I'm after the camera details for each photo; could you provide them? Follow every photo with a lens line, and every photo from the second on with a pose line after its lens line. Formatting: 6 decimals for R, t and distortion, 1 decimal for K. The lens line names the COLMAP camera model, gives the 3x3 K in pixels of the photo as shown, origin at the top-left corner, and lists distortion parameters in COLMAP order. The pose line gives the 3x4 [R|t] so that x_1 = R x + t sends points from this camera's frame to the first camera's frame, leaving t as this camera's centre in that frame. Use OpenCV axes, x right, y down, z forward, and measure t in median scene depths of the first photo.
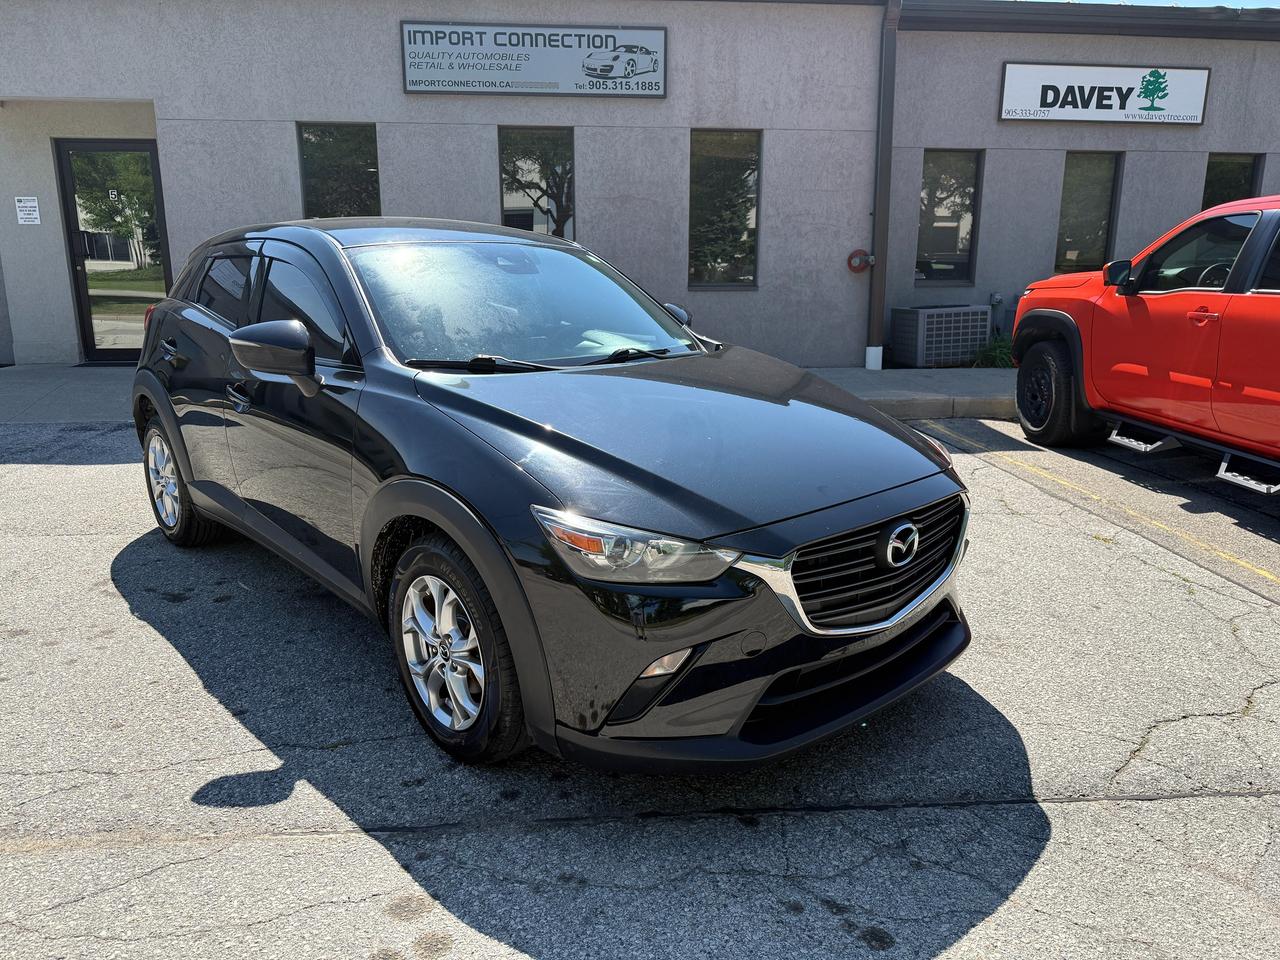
lens RADIAL K [[910.3, 0, 635.0], [0, 910.3, 479.4], [0, 0, 1]] dist [-0.002577, -0.006547]
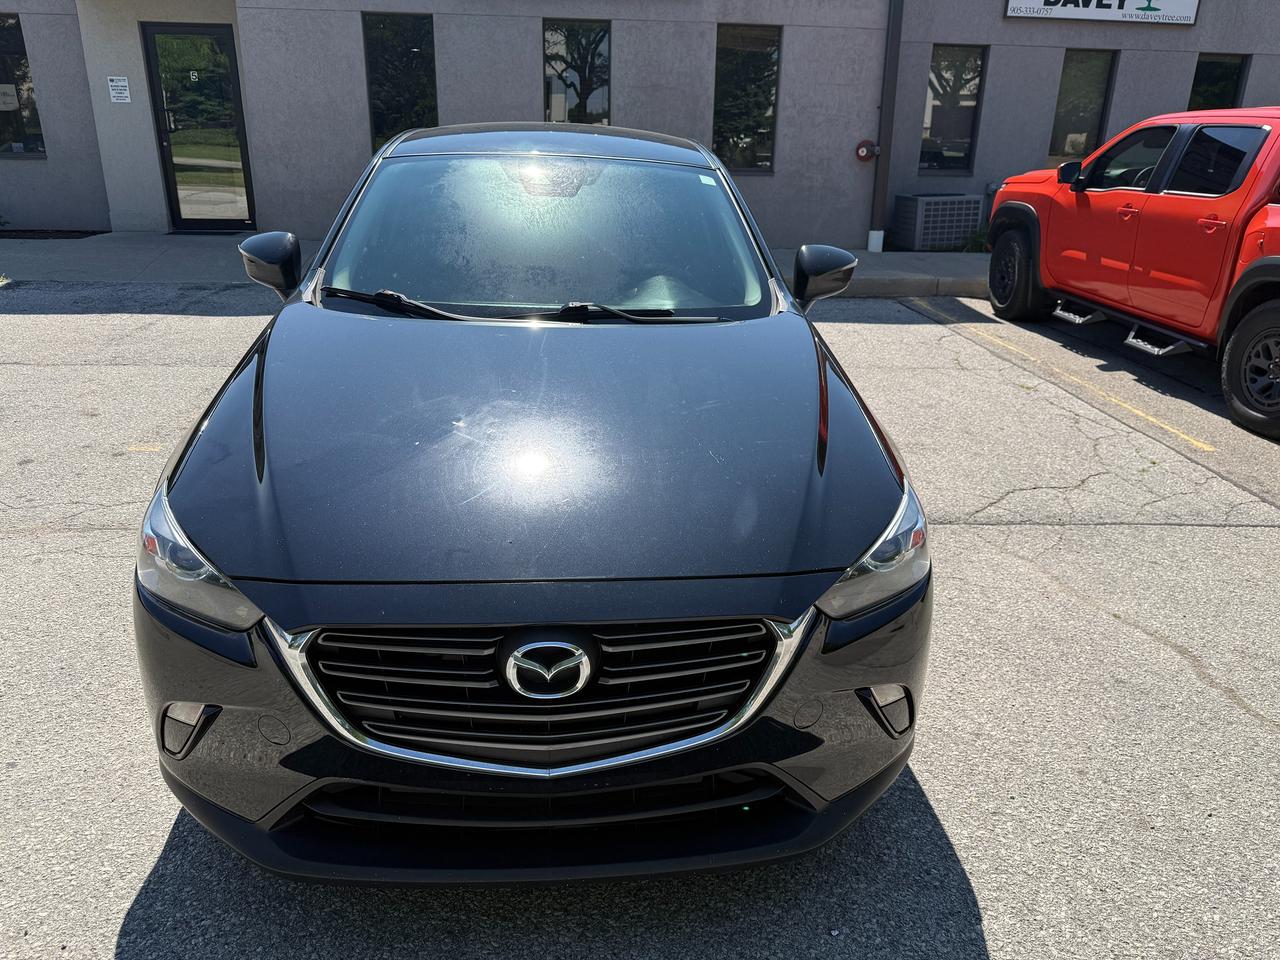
lens RADIAL K [[910.3, 0, 647.2], [0, 910.3, 481.4], [0, 0, 1]] dist [-0.002577, -0.006547]
pose [[0.999771, 0.021398, -0.000350, -0.011269], [-0.021175, 0.991420, 0.128992, 0.022146], [0.003107, -0.128955, 0.991646, -0.157624]]
